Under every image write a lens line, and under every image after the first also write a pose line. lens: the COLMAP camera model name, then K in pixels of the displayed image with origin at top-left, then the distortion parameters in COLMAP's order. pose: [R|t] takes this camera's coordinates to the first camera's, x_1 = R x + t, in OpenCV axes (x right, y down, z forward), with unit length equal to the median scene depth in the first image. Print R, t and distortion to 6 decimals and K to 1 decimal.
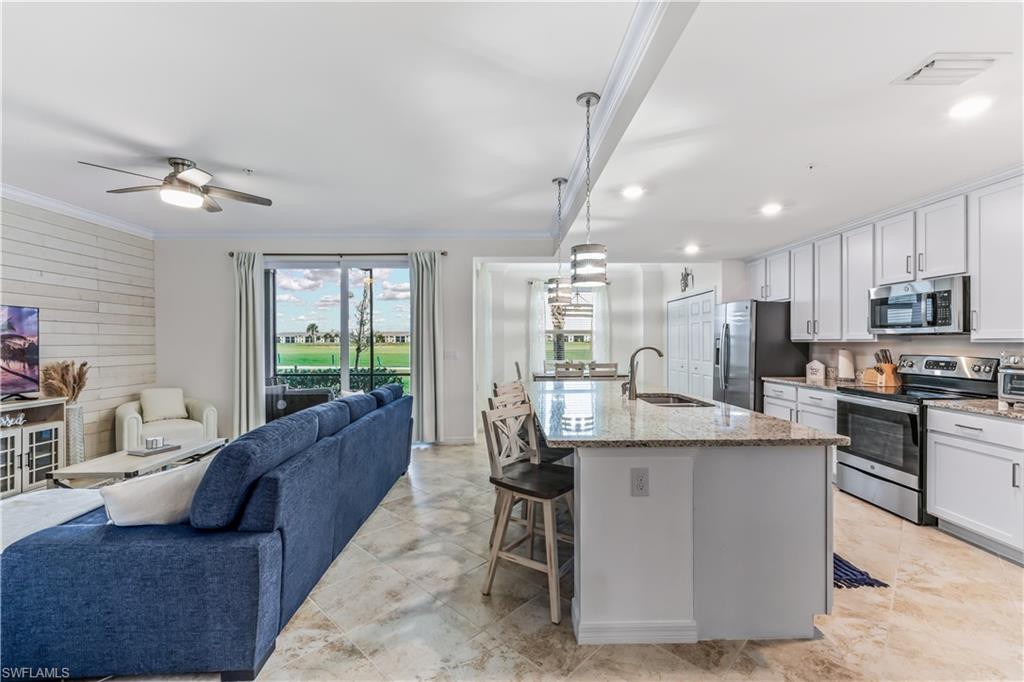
lens RADIAL K [[441.7, 0, 518.7], [0, 441.7, 345.8], [0, 0, 1]] dist [0.000092, -0.000627]
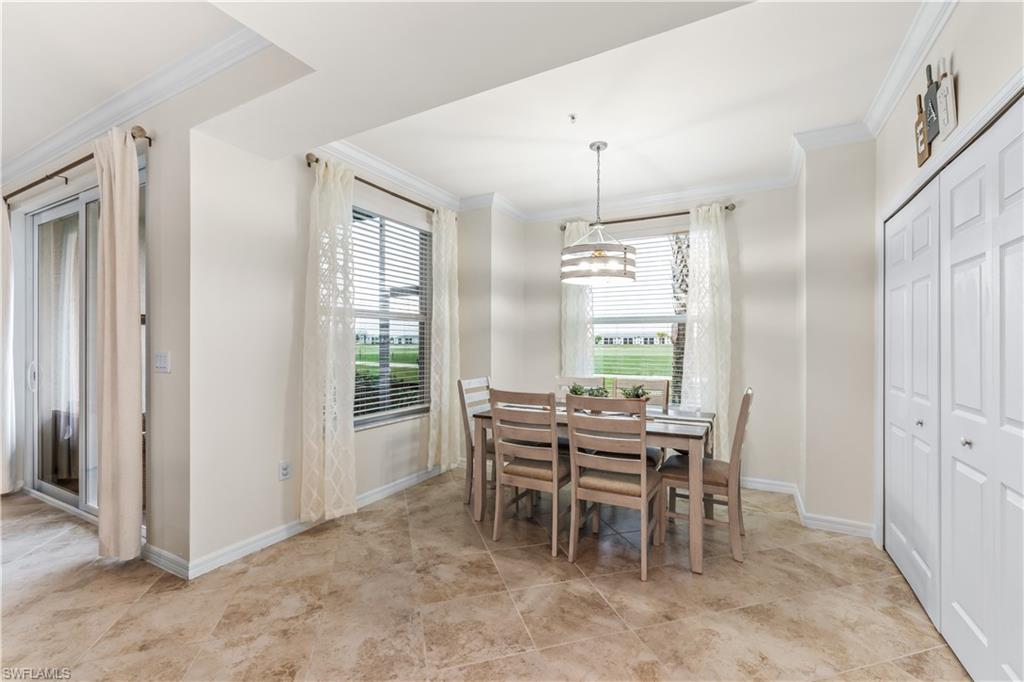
lens RADIAL K [[441.7, 0, 511.5], [0, 441.7, 343.9], [0, 0, 1]] dist [0.000092, -0.000627]
pose [[0.864241, 0.002747, -0.503070, 0.463699], [-0.007620, 0.999942, -0.007630, -0.000683], [0.503020, 0.010428, 0.864212, 1.005477]]
